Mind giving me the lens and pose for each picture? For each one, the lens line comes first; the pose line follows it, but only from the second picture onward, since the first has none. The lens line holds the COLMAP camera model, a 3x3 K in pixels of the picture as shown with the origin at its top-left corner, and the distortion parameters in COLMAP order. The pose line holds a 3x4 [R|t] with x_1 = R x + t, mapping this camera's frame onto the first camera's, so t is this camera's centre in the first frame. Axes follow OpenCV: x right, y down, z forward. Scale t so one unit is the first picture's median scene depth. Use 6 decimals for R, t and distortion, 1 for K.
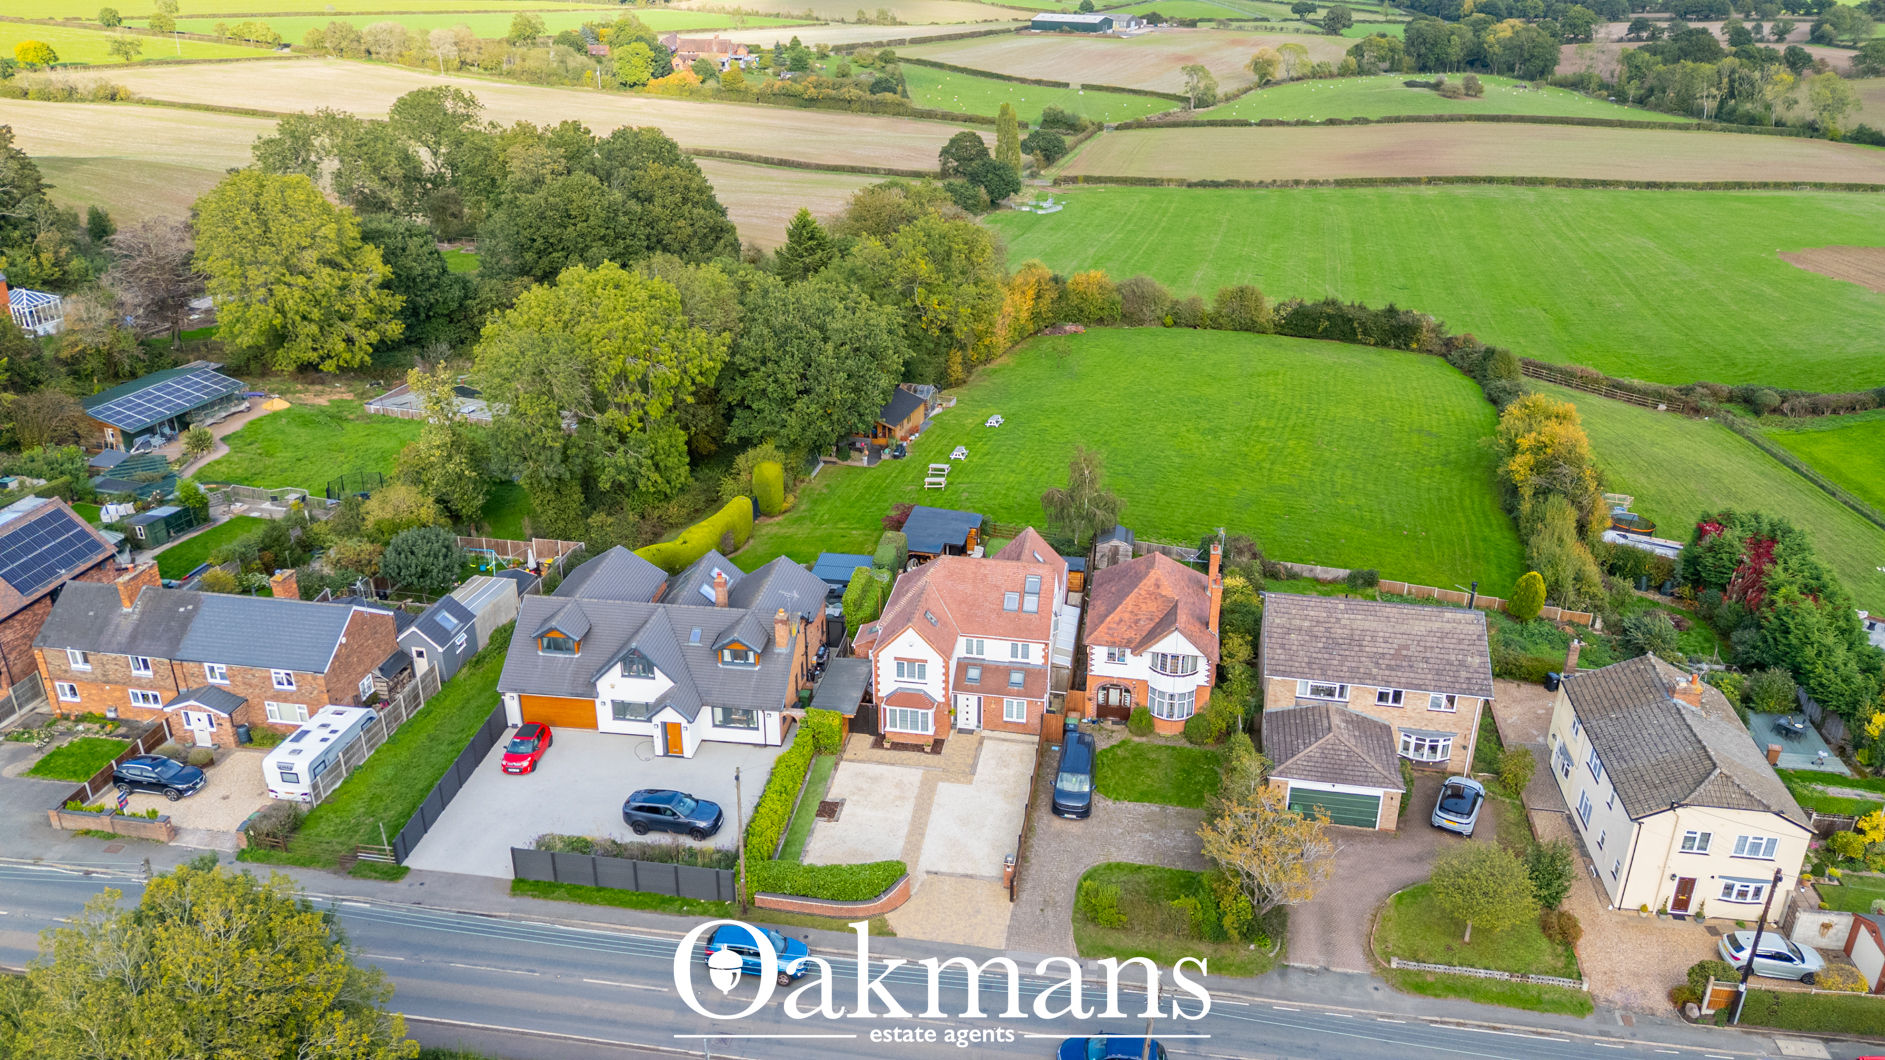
lens RADIAL K [[1371.5, 0, 942.5], [0, 1371.5, 530.0], [0, 0, 1]] dist [0.056940, -0.039008]
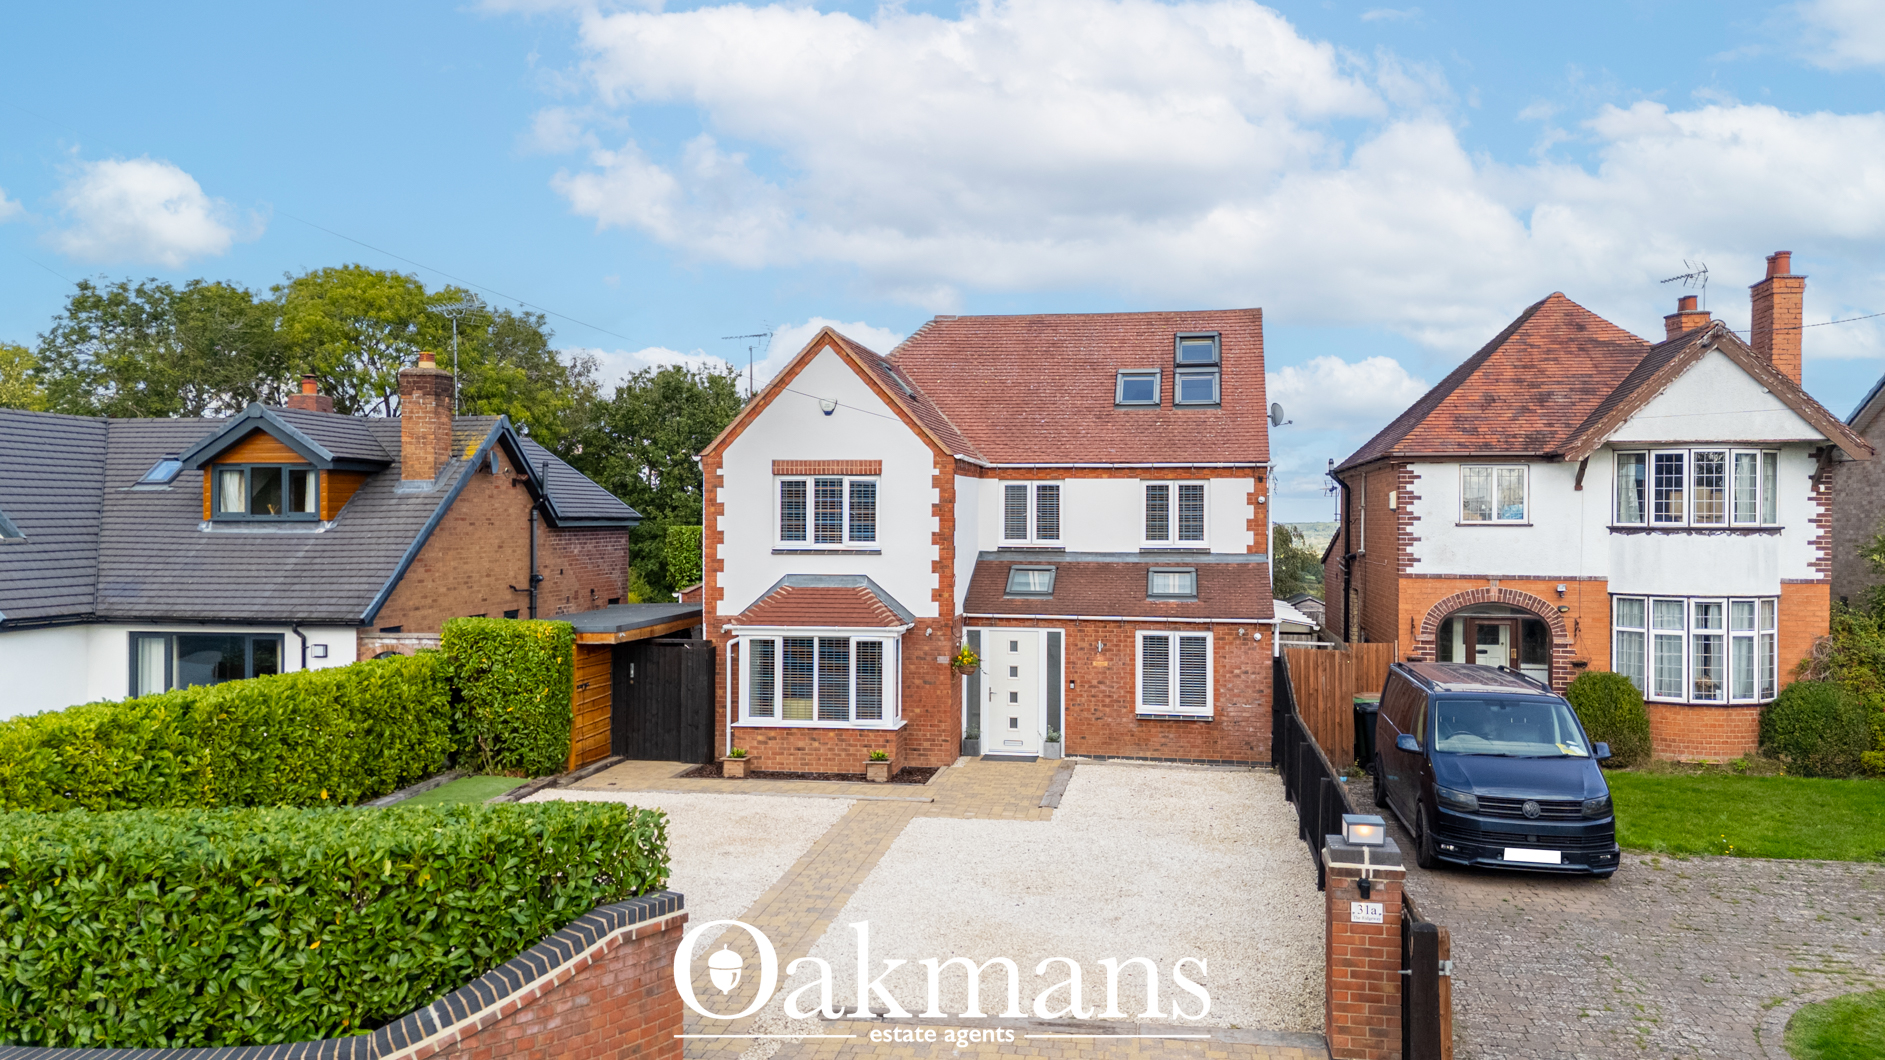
lens RADIAL K [[1347.7, 0, 942.5], [0, 1347.7, 530.0], [0, 0, 1]] dist [0.086663, -0.120190]
pose [[0.999910, -0.010205, -0.008749, 0.004939], [0.005748, 0.912954, -0.408022, 0.223853], [0.012152, 0.407935, 0.912930, 0.720994]]
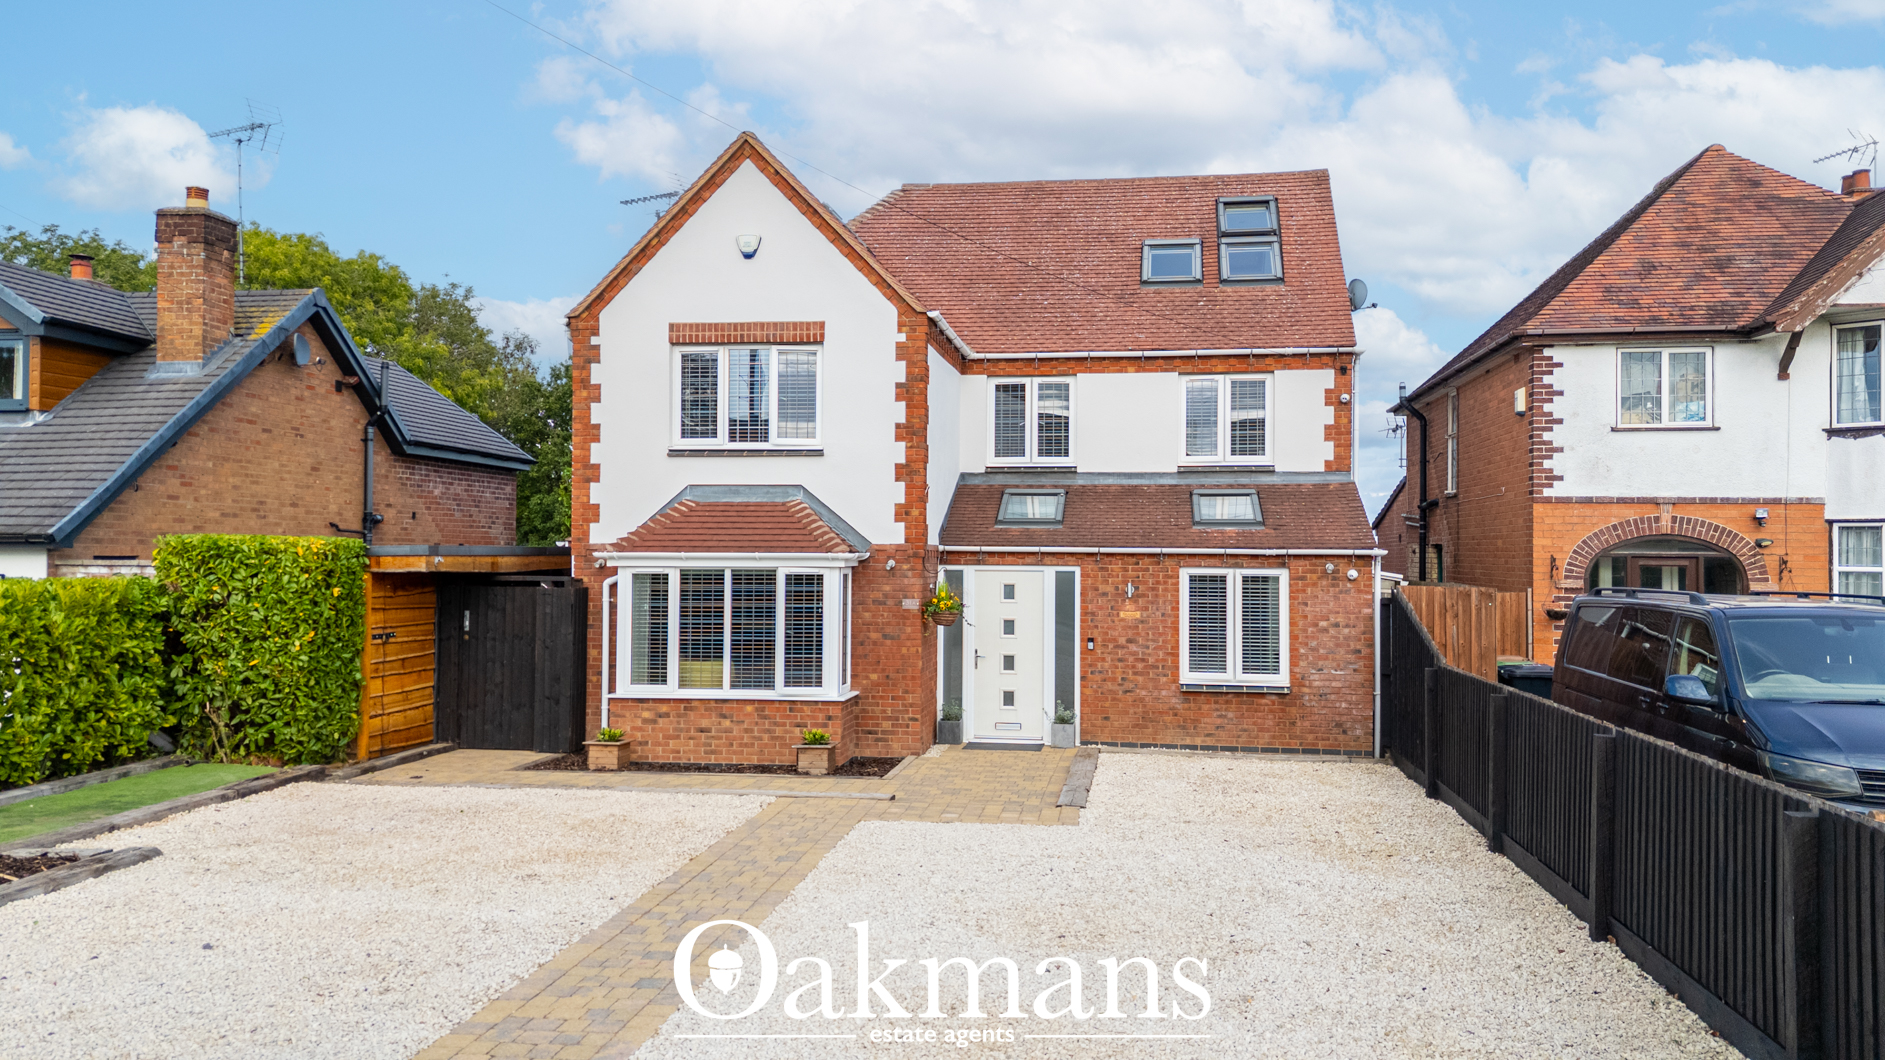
lens RADIAL K [[1371.5, 0, 942.5], [0, 1371.5, 530.0], [0, 0, 1]] dist [0.056940, -0.039008]
pose [[0.999906, -0.006888, 0.011823, 0.004711], [0.011269, 0.904602, -0.426109, 0.209301], [-0.007760, 0.426202, 0.904595, 0.804234]]
